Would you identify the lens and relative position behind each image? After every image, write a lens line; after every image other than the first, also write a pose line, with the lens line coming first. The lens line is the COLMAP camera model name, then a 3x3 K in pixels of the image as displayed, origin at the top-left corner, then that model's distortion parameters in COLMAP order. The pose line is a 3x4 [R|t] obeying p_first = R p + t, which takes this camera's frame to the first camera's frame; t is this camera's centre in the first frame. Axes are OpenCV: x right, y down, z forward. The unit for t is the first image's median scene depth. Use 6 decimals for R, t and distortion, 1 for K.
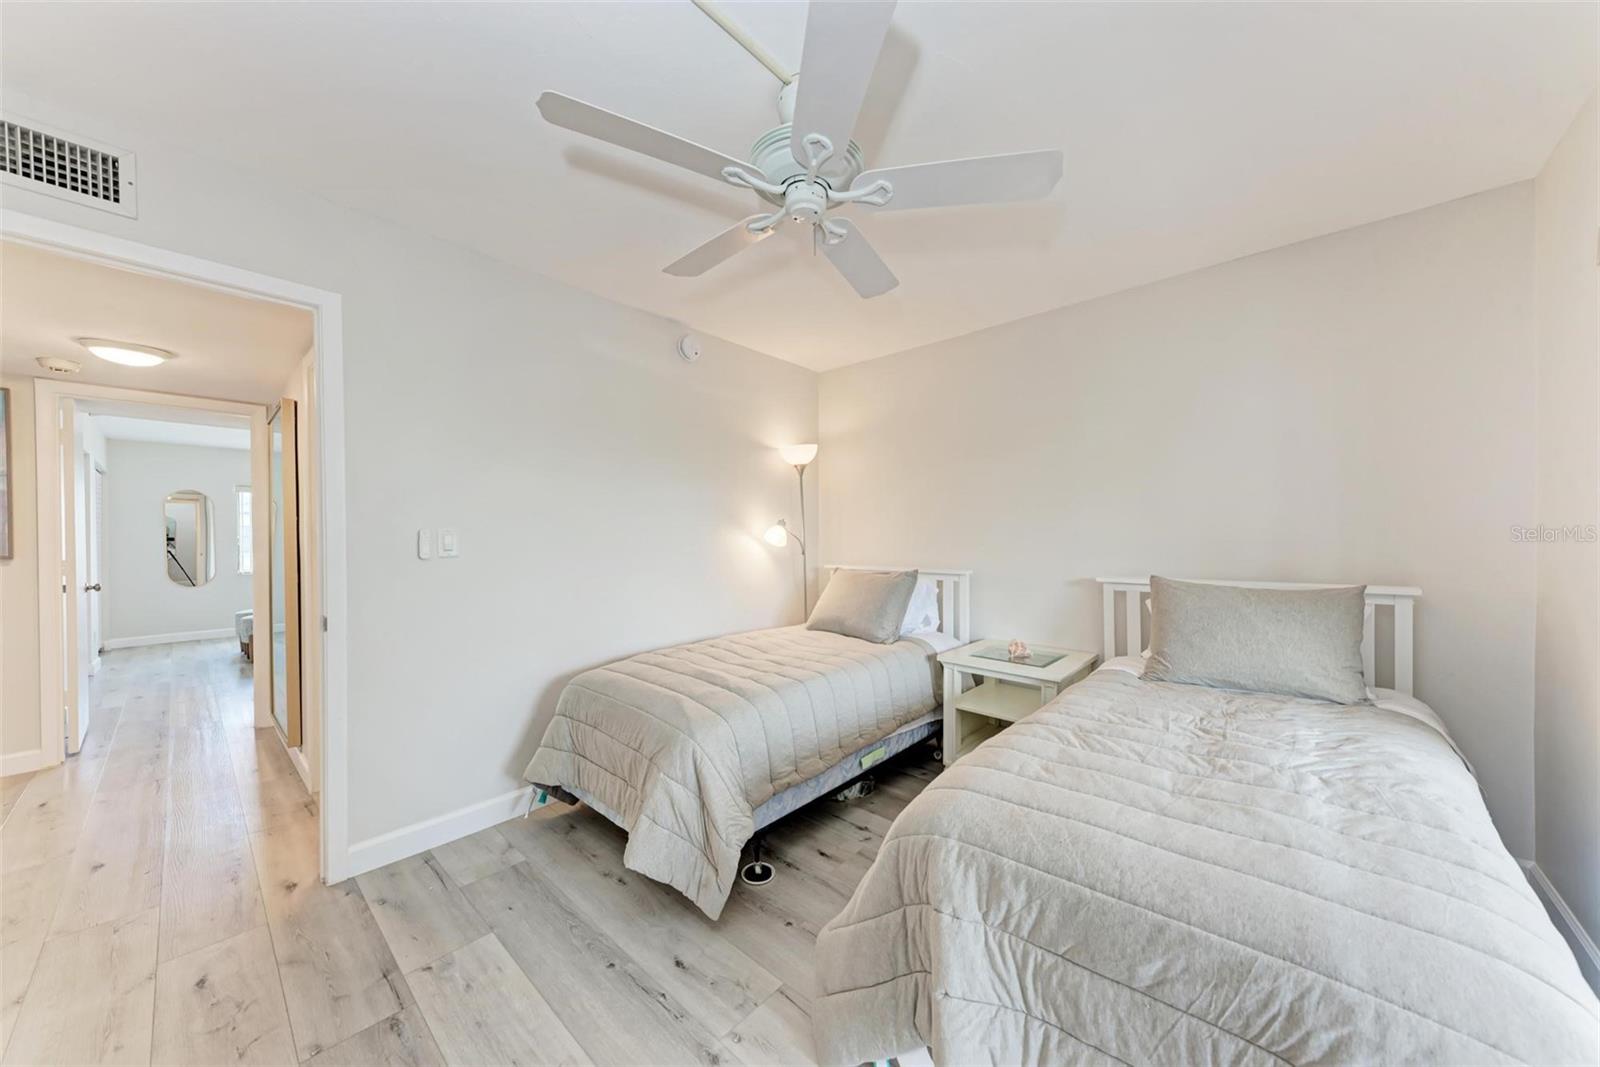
lens RADIAL K [[556.1, 0, 810.9], [0, 556.1, 531.5], [0, 0, 1]] dist [0.018937, -0.004725]
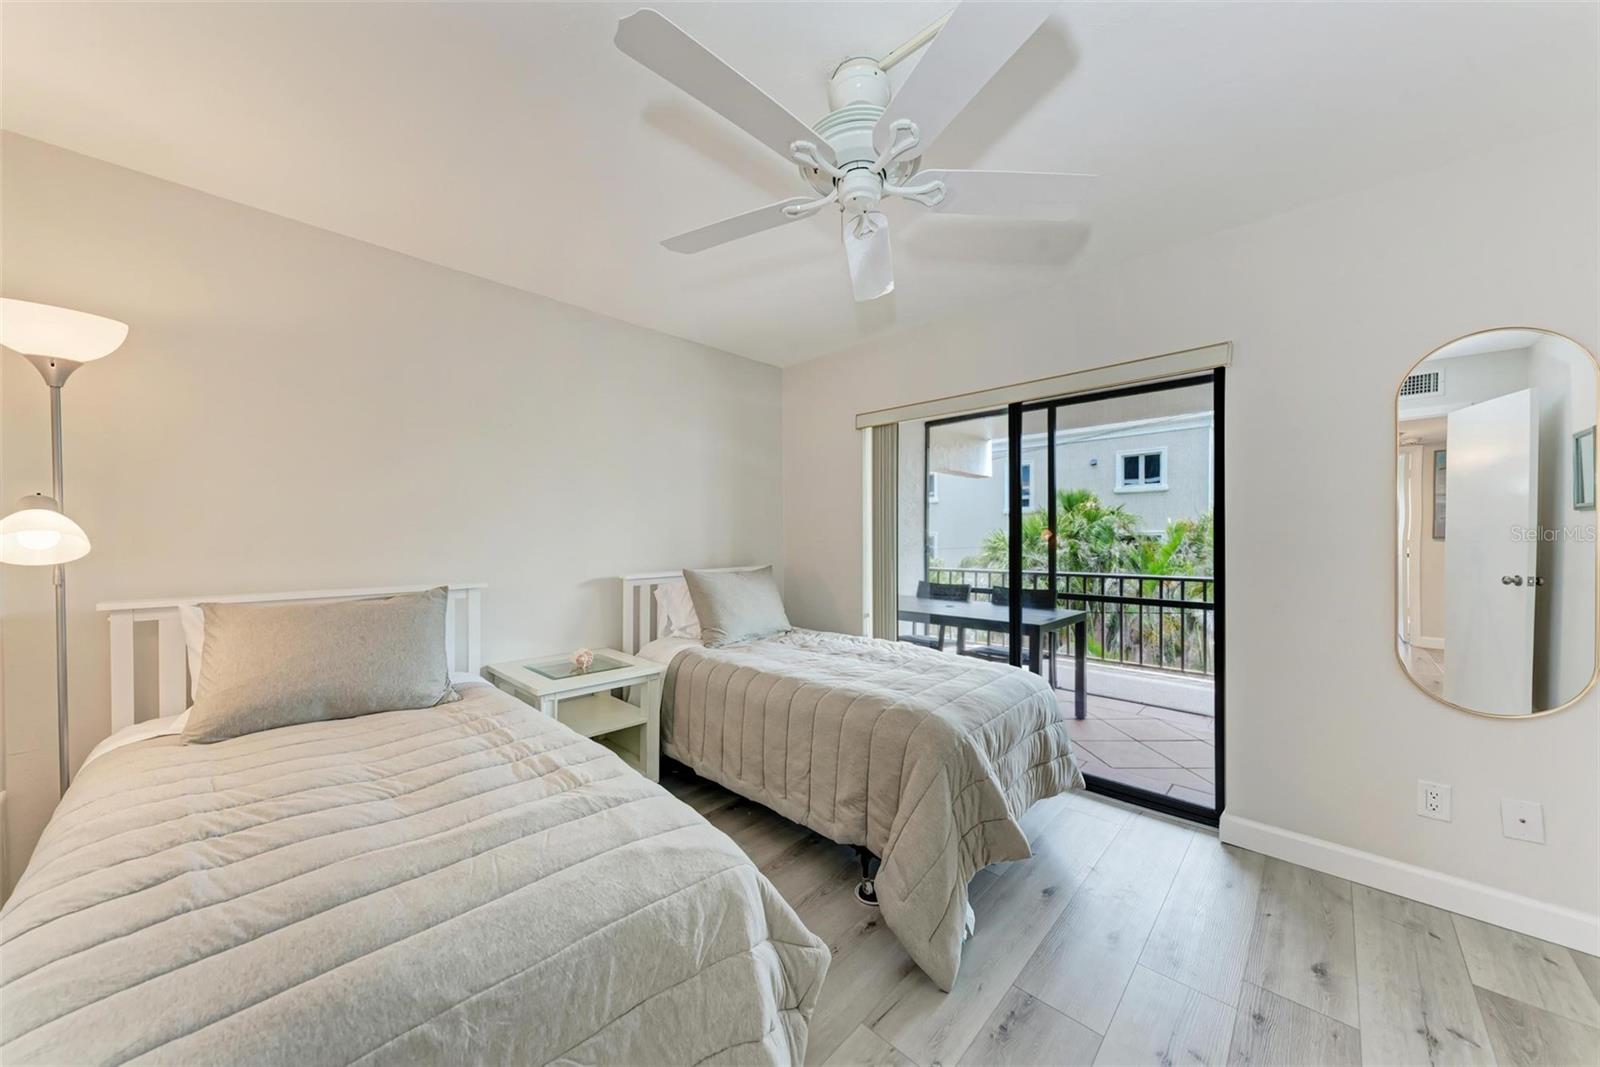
lens RADIAL K [[551.4, 0, 819.7], [0, 551.4, 531.3], [0, 0, 1]] dist [0.020706, -0.004678]
pose [[0.019777, 0.011175, 0.999742, -0.878874], [-0.006183, 0.999920, -0.011055, 0.009176], [-0.999785, -0.005963, 0.019844, 0.949940]]
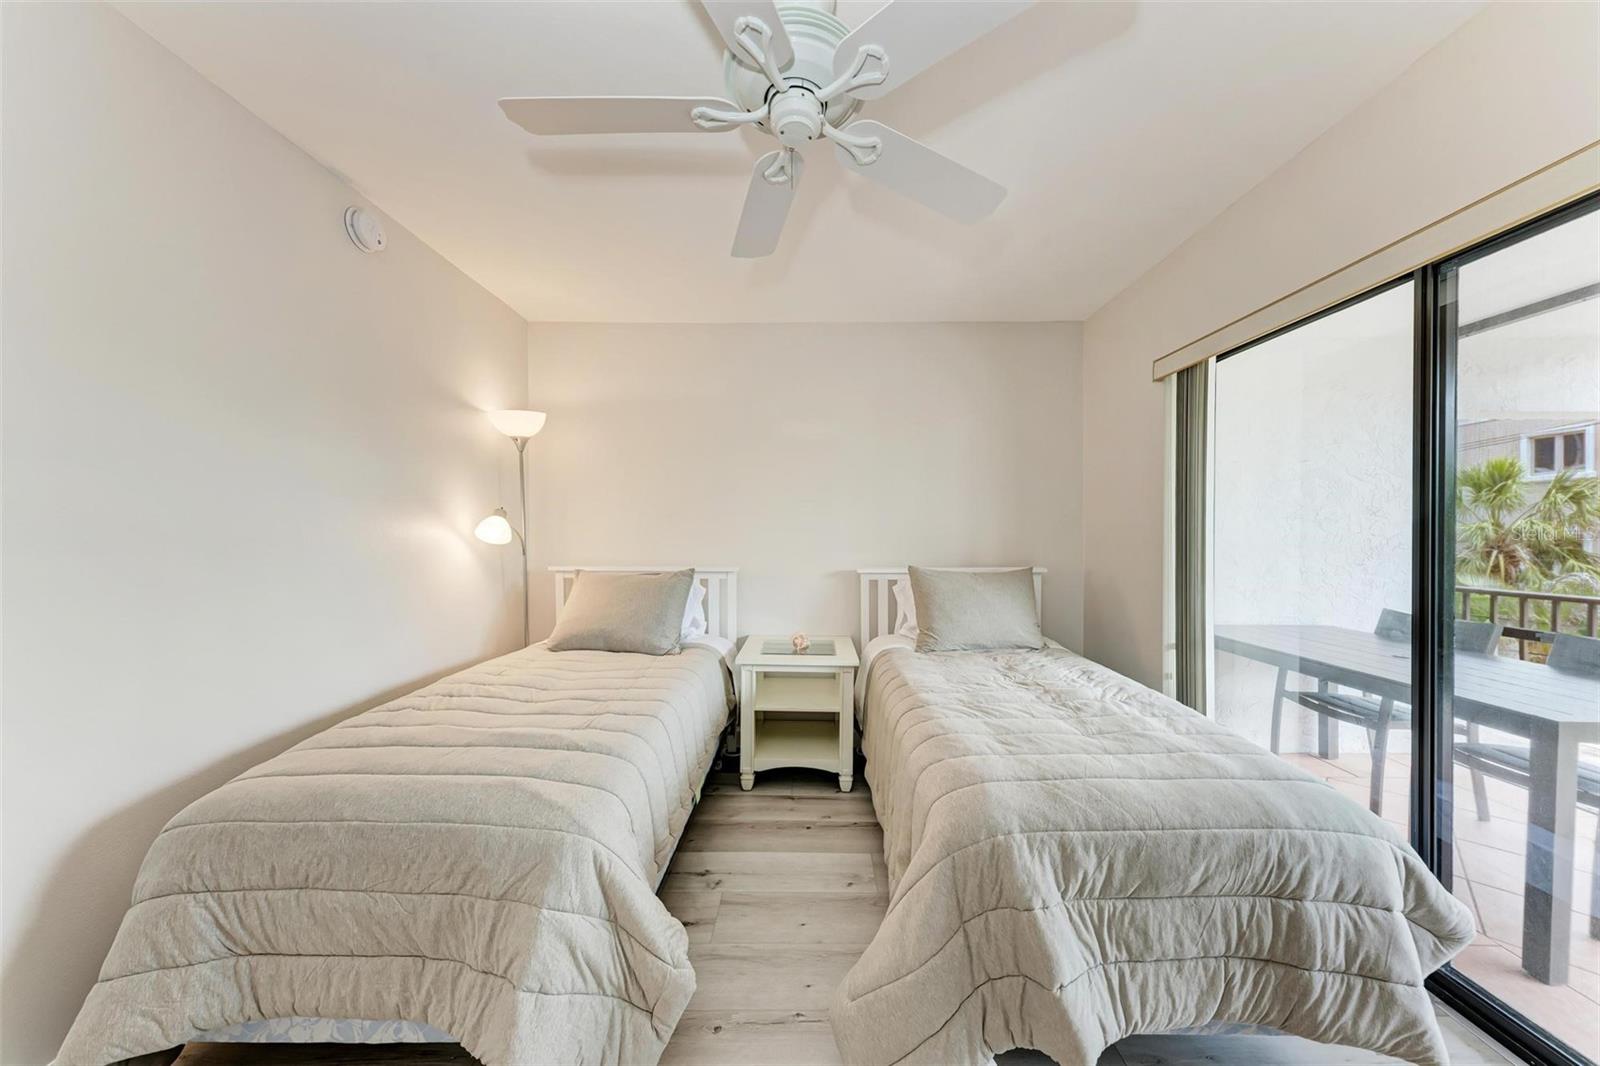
lens RADIAL K [[551.4, 0, 819.7], [0, 551.4, 530.8], [0, 0, 1]] dist [0.020706, -0.004678]
pose [[0.744026, 0.007364, 0.668110, -0.471472], [-0.011396, 0.999934, 0.001669, 0.004778], [-0.668053, -0.008856, 0.744061, 0.342397]]
